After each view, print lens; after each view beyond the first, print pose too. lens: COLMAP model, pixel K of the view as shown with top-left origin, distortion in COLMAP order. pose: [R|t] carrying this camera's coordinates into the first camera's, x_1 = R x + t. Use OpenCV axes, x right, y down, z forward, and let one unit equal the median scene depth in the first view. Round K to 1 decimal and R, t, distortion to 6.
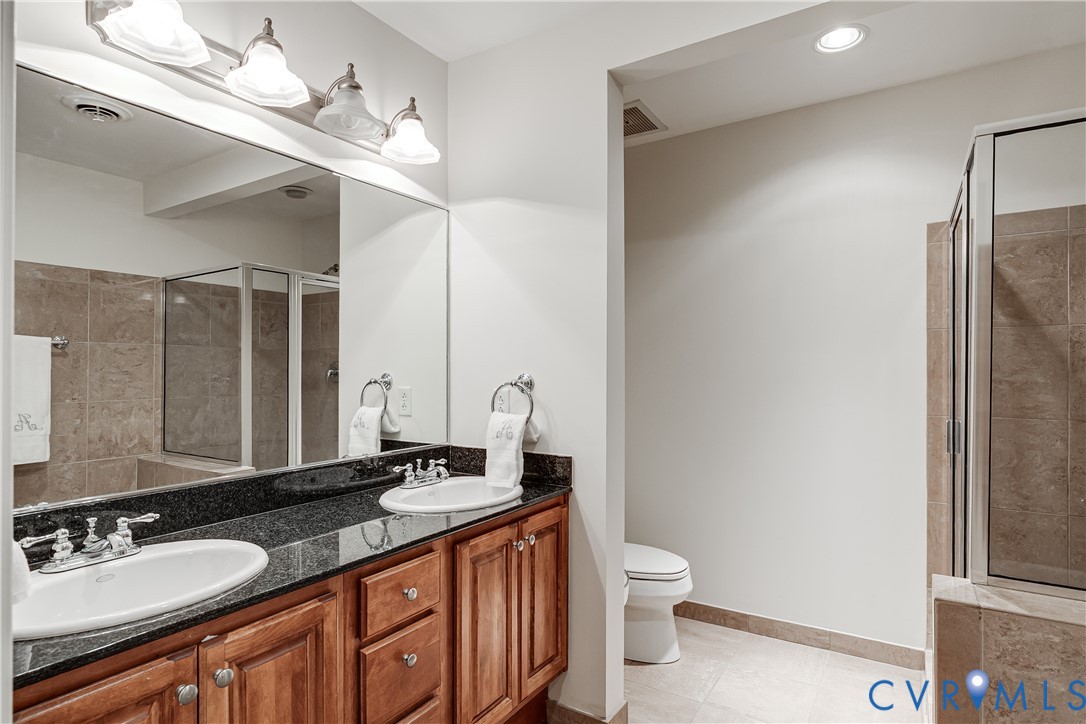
lens RADIAL K [[591.2, 0, 544.7], [0, 591.2, 366.4], [0, 0, 1]] dist [0.002501, -0.003881]
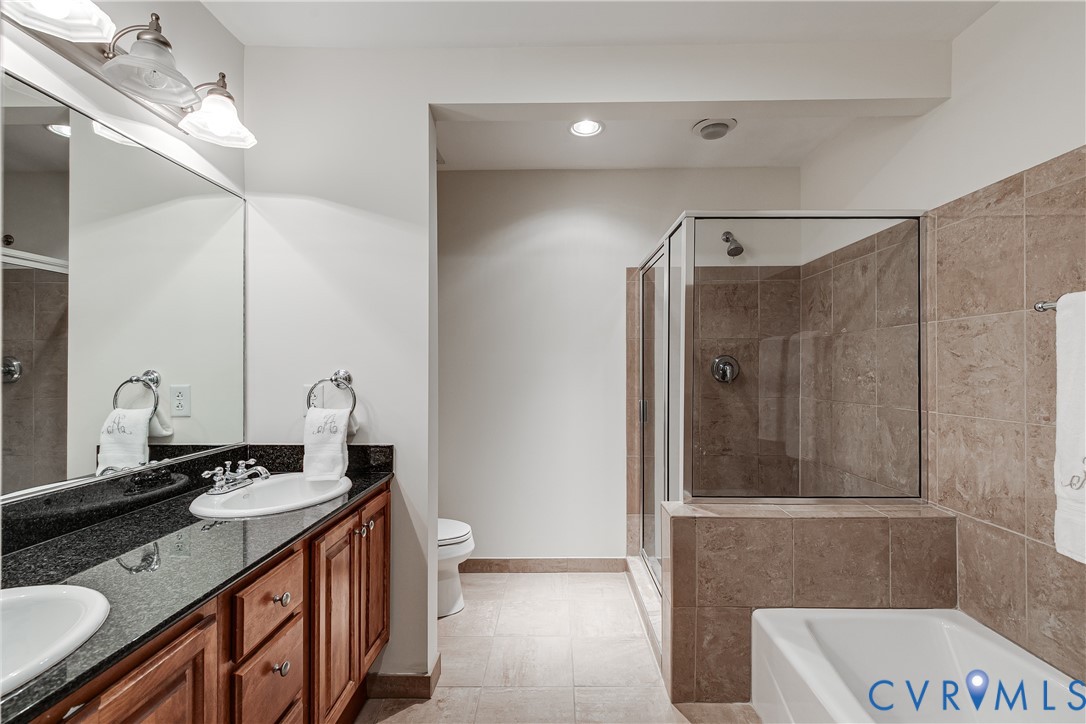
lens RADIAL K [[501.5, 0, 549.7], [0, 501.5, 363.6], [0, 0, 1]] dist [0.002576, 0.000610]
pose [[0.843273, 0.004148, 0.537470, -0.211041], [-0.003553, 0.999991, -0.002144, 0.002175], [-0.537474, -0.000102, 0.843280, 0.057230]]
